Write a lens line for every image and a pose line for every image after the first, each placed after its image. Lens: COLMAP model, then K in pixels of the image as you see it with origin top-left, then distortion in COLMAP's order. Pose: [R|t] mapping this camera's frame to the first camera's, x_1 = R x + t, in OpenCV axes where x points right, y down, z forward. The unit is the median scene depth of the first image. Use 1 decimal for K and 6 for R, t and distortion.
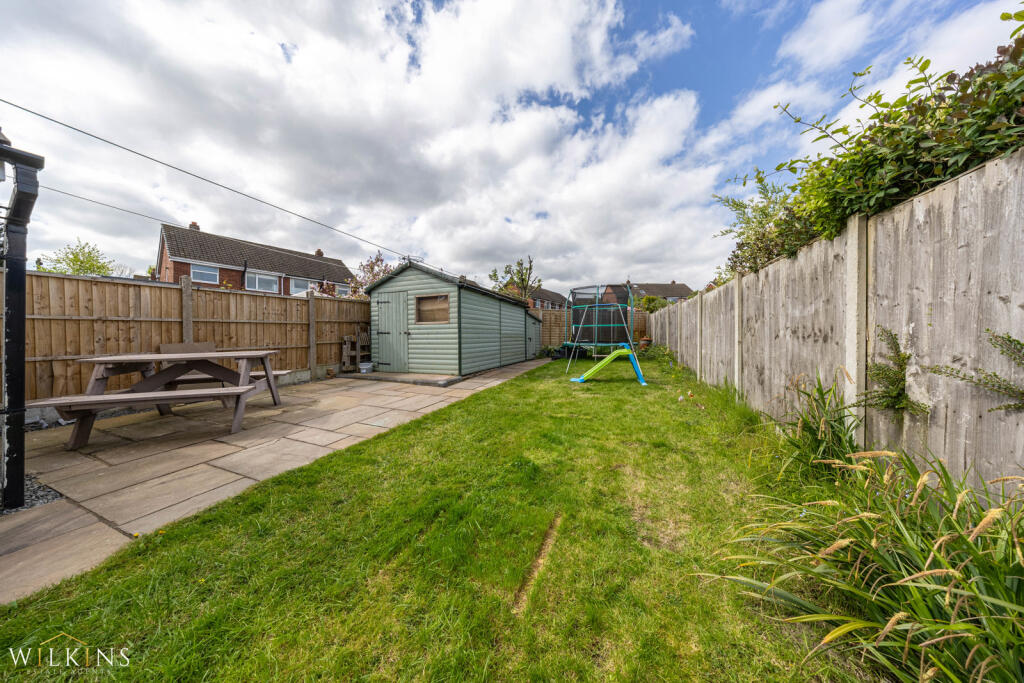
lens RADIAL K [[300.1, 0, 512.0], [0, 300.1, 341.5], [0, 0, 1]] dist [0.000138, 0.000010]
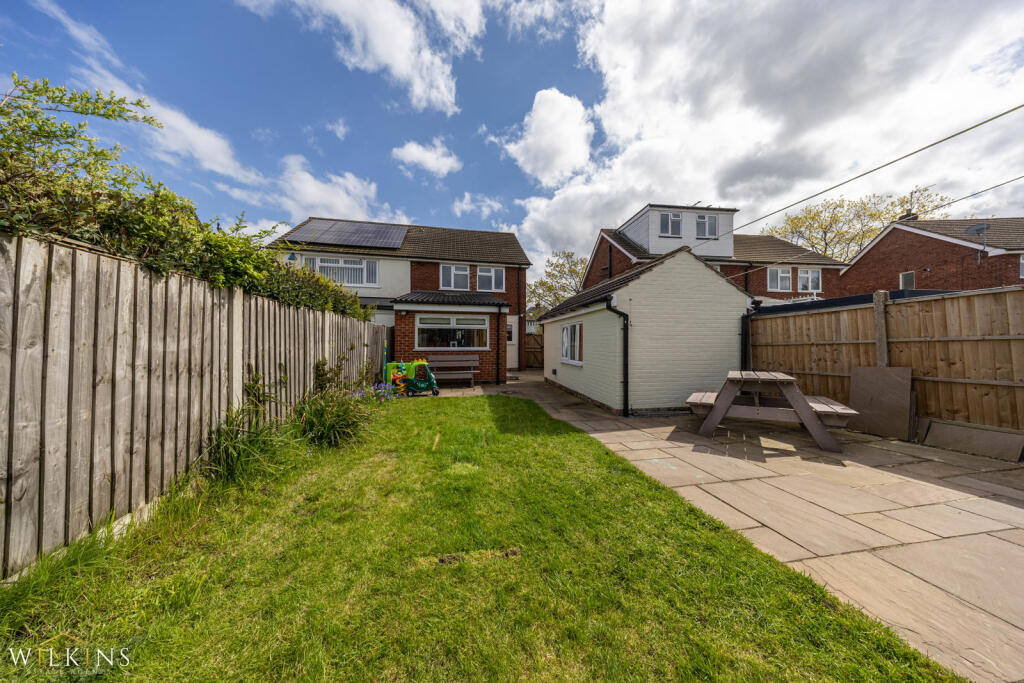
lens RADIAL K [[300.1, 0, 512.0], [0, 300.1, 341.5], [0, 0, 1]] dist [0.000138, 0.000010]
pose [[-0.862746, -0.000415, -0.505638, 0.374413], [0.001046, 0.999996, -0.002605, -0.083449], [0.505637, -0.002777, -0.862742, 1.496064]]
